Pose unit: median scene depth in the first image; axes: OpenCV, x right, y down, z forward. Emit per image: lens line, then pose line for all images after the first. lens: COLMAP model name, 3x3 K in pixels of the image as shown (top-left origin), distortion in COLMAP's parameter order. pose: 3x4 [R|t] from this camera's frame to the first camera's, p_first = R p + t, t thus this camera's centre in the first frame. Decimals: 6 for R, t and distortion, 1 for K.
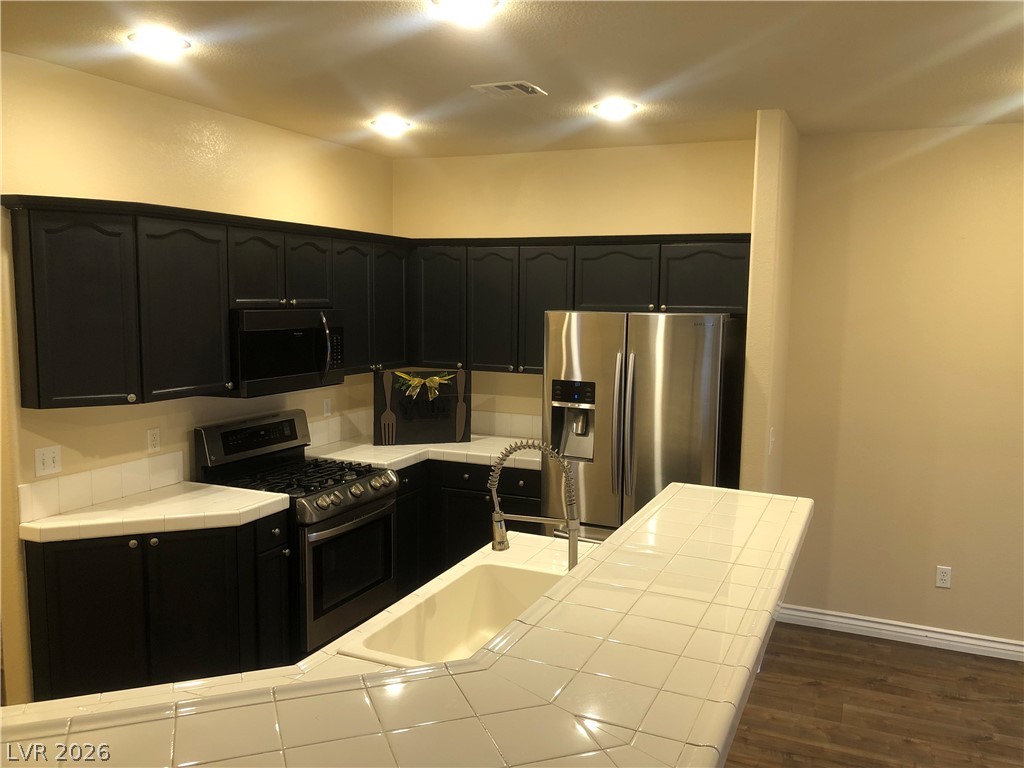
lens RADIAL K [[840.3, 0, 522.2], [0, 840.3, 381.9], [0, 0, 1]] dist [0.041376, -0.037597]
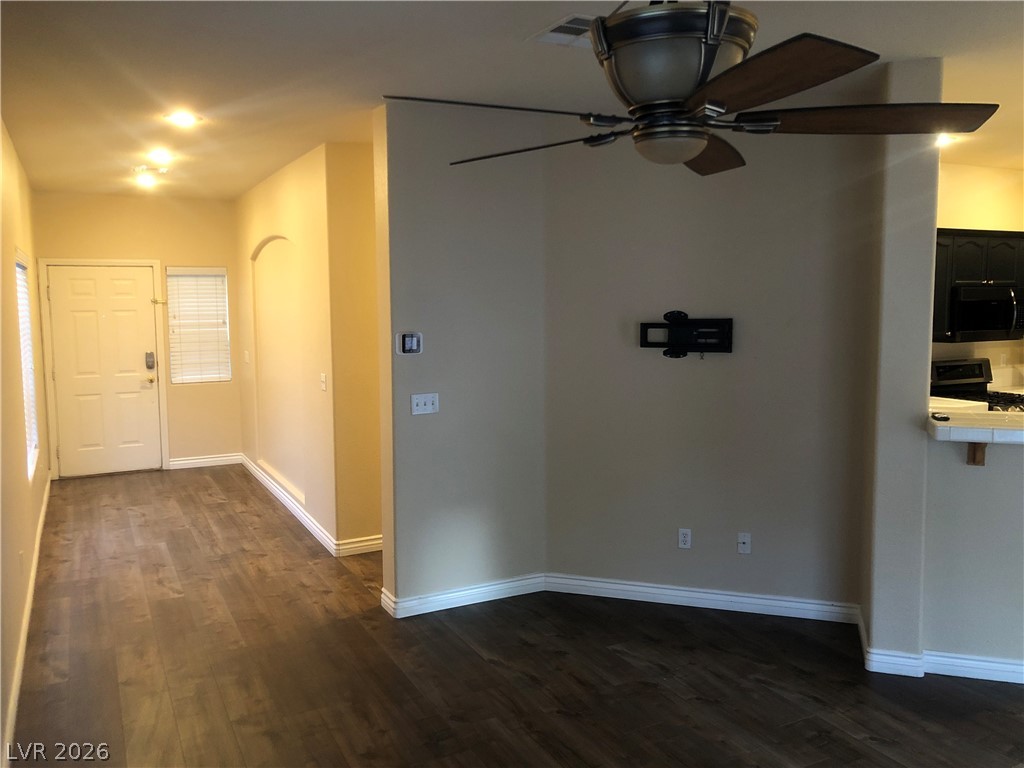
lens RADIAL K [[840.3, 0, 518.9], [0, 840.3, 384.6], [0, 0, 1]] dist [0.041376, -0.037597]
pose [[0.777966, 0.045194, -0.626678, 0.031898], [-0.047744, 0.998778, 0.012759, 0.110303], [0.626489, 0.019994, 0.779174, -0.722433]]
